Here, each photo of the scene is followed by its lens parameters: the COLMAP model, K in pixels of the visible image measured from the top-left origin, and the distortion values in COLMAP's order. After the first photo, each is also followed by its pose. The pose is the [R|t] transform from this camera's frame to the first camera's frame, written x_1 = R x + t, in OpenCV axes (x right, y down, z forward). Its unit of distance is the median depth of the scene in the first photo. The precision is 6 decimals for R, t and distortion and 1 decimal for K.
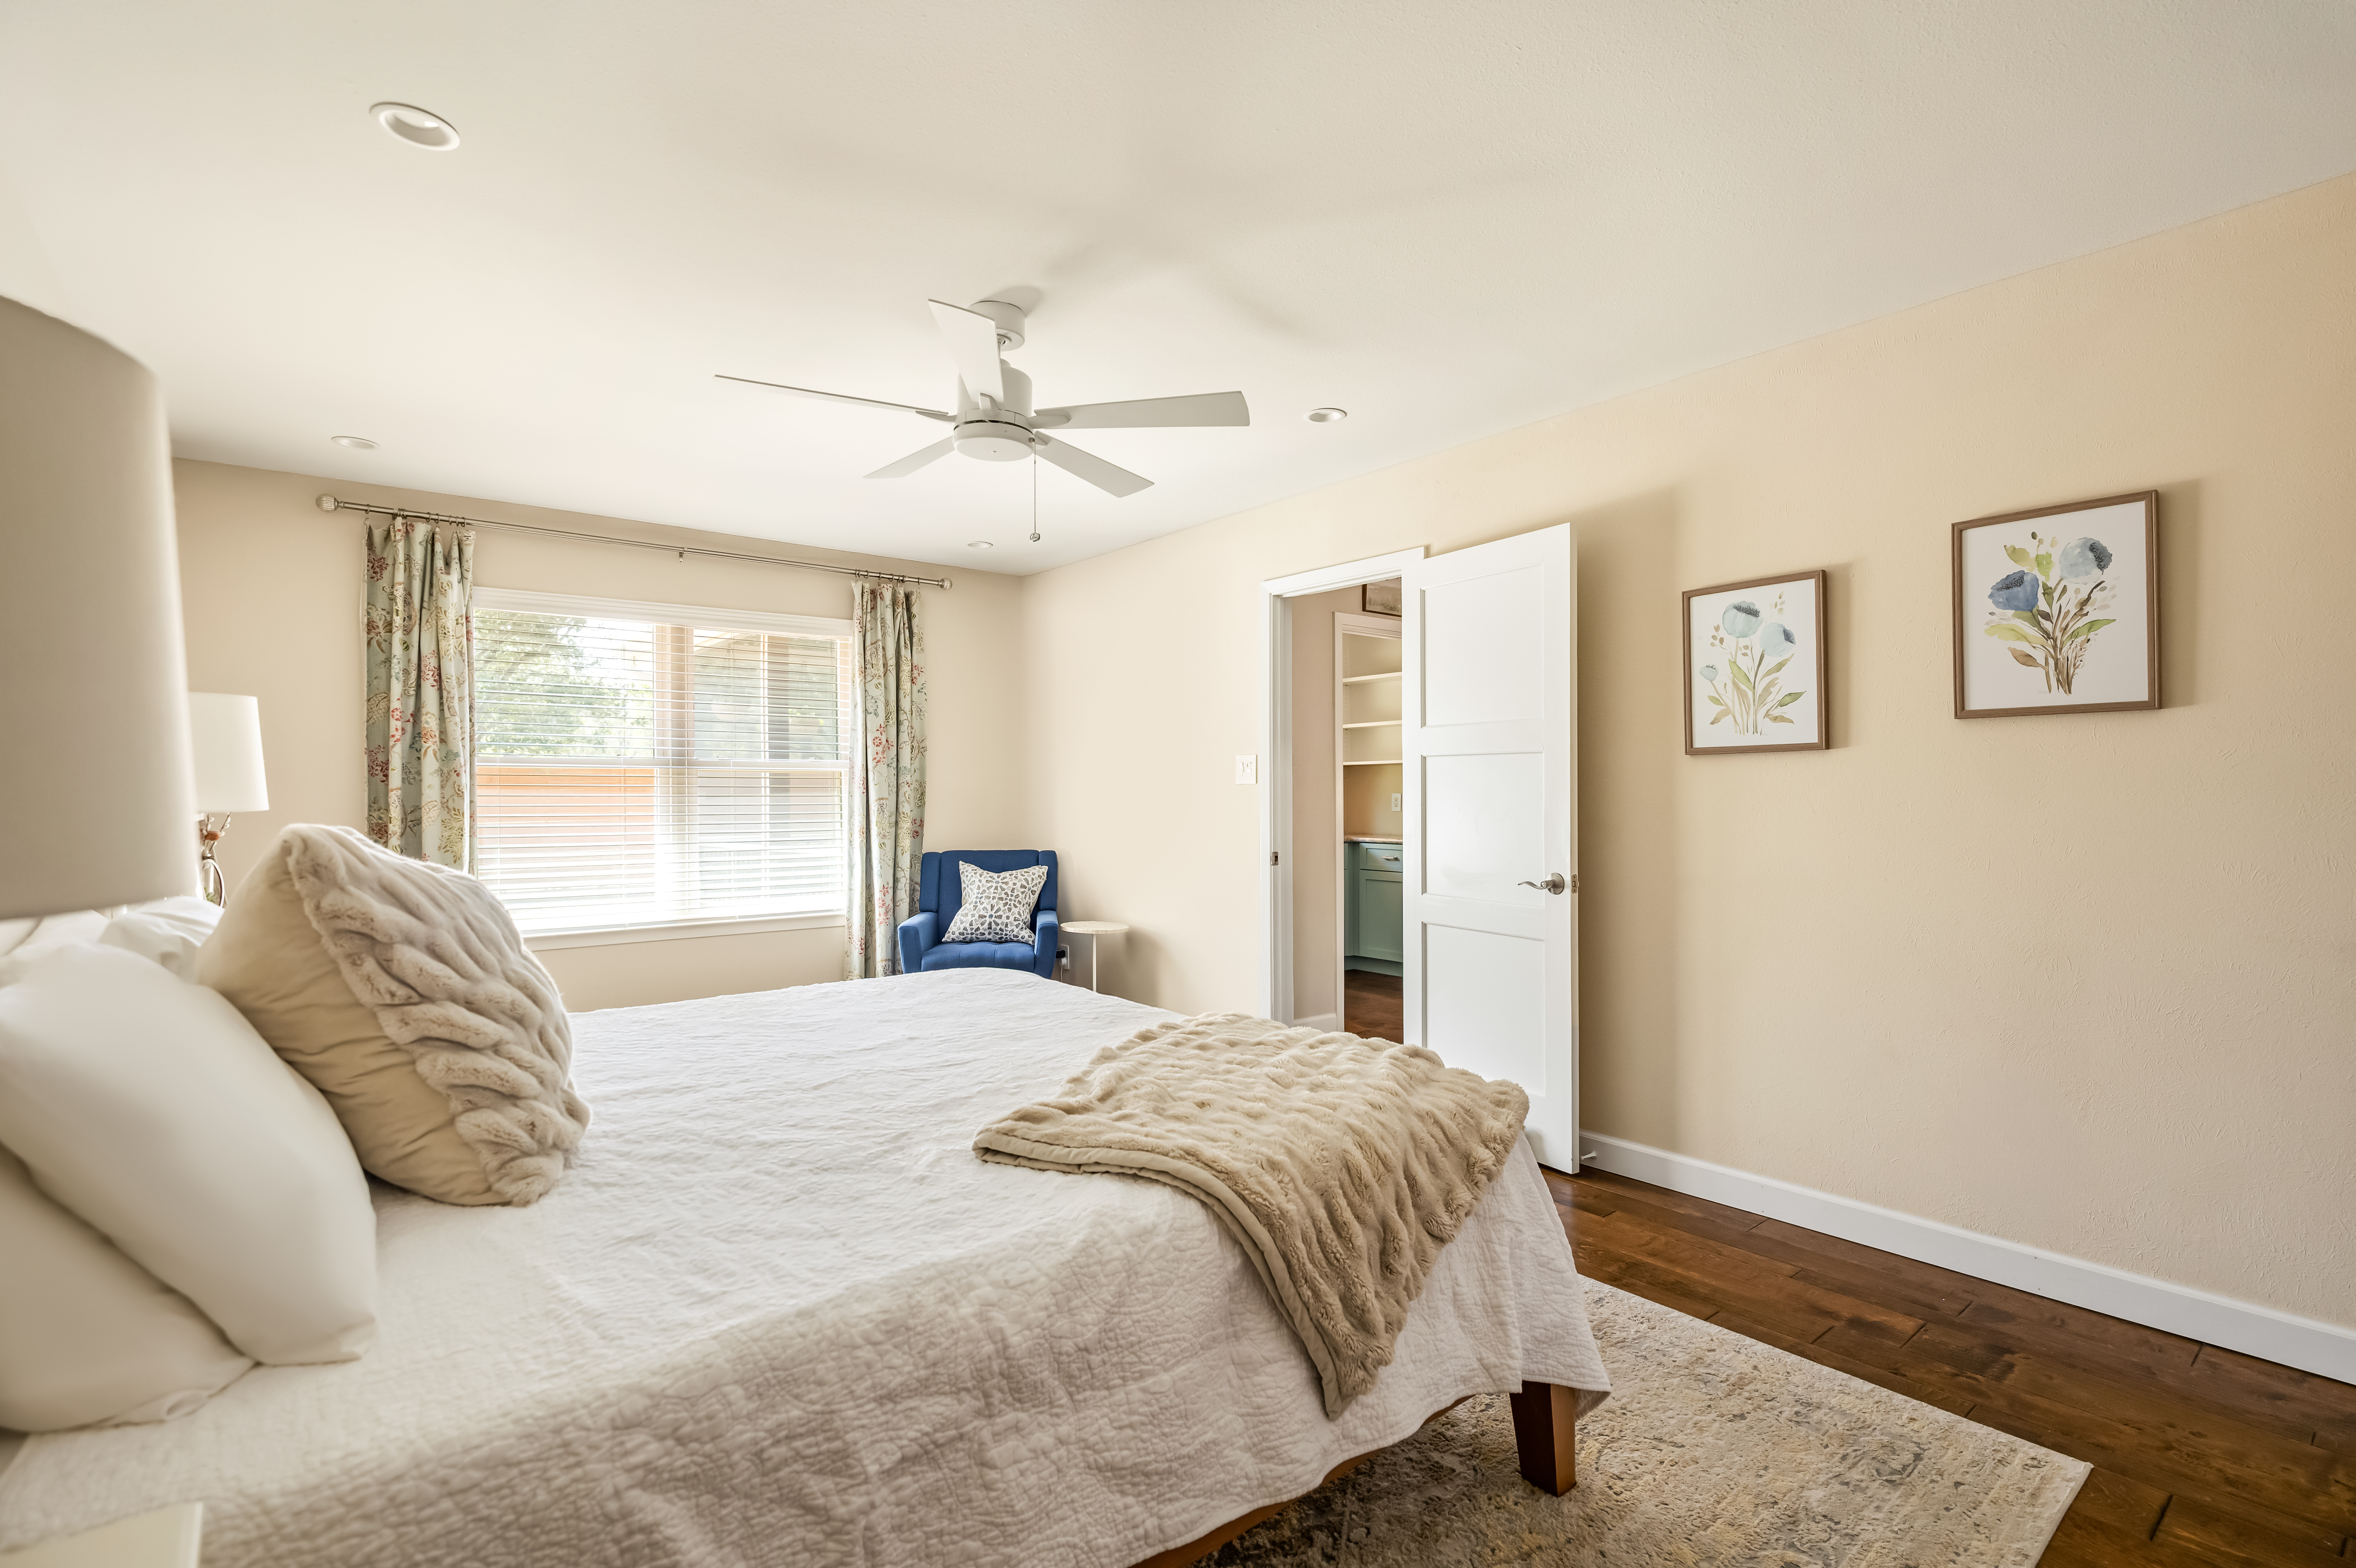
lens RADIAL K [[1086.3, 0, 1105.3], [0, 1086.3, 794.5], [0, 0, 1]] dist [0.003563, -0.001264]
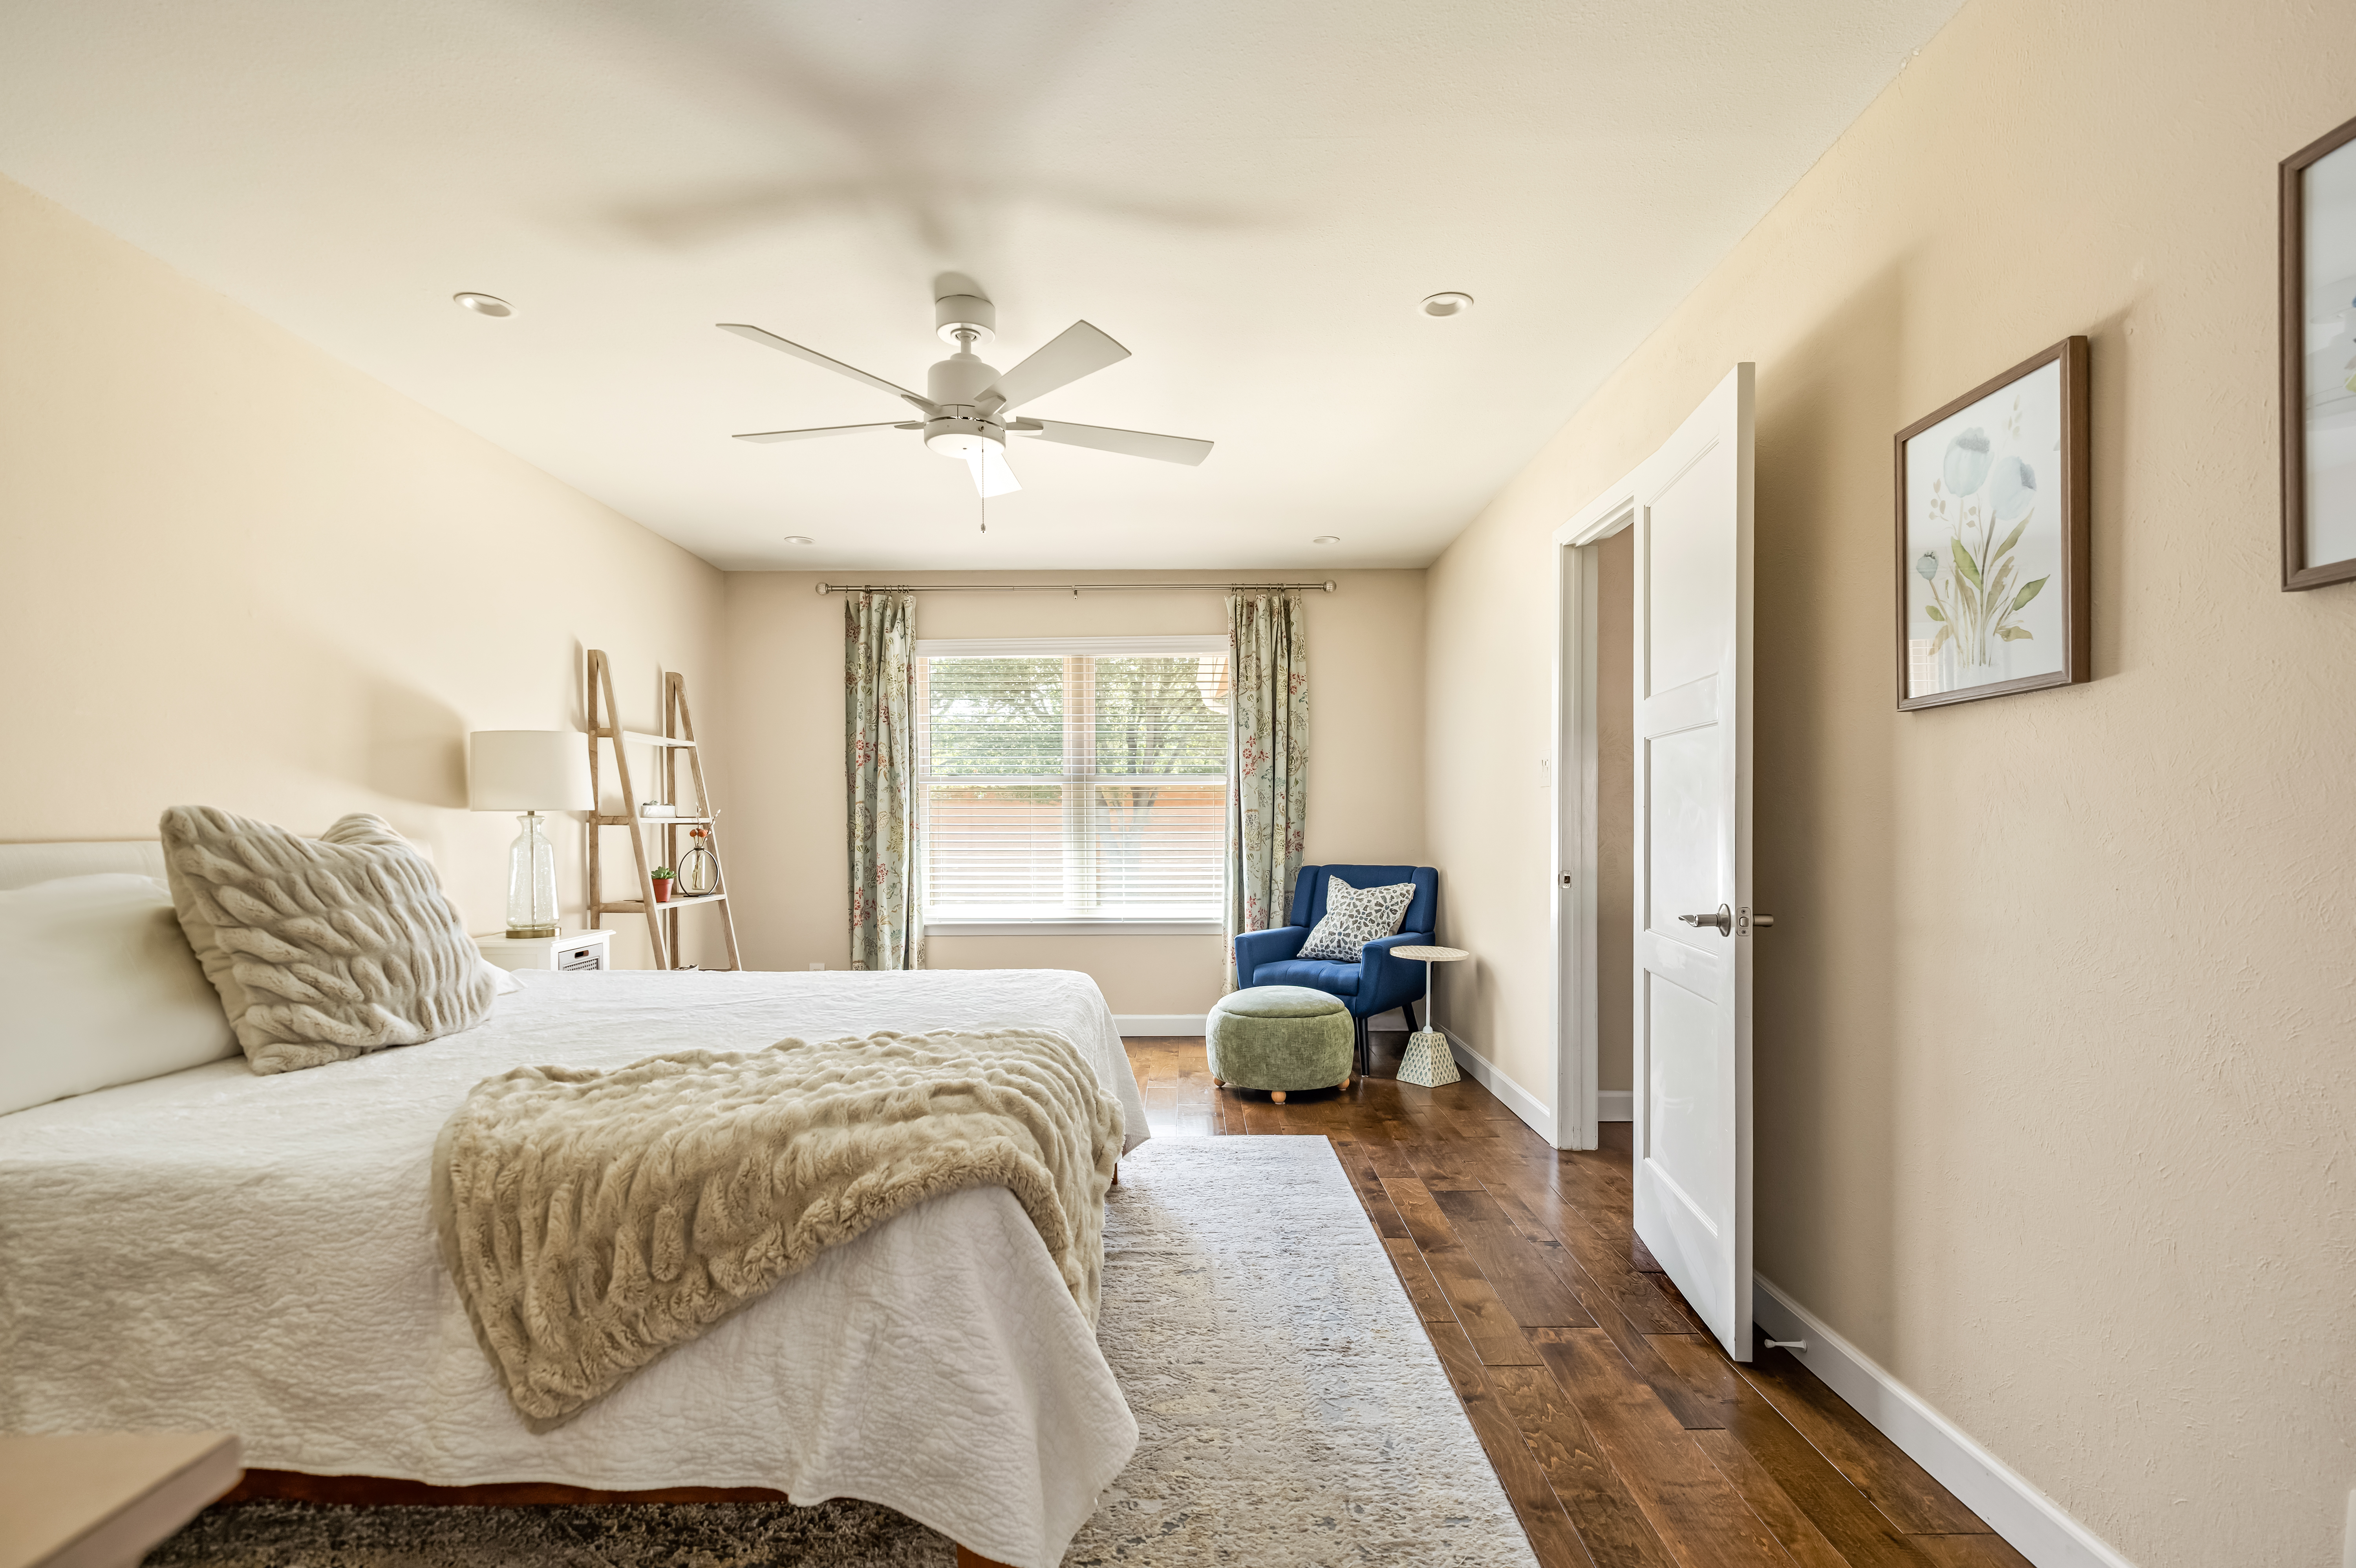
lens RADIAL K [[1086.3, 0, 1268.7], [0, 1086.3, 847.2], [0, 0, 1]] dist [0.003563, -0.001264]
pose [[0.790079, 0.013034, -0.612866, 0.521040], [-0.000127, 0.999777, 0.021099, 0.020781], [0.613005, -0.016592, 0.789905, 0.267156]]
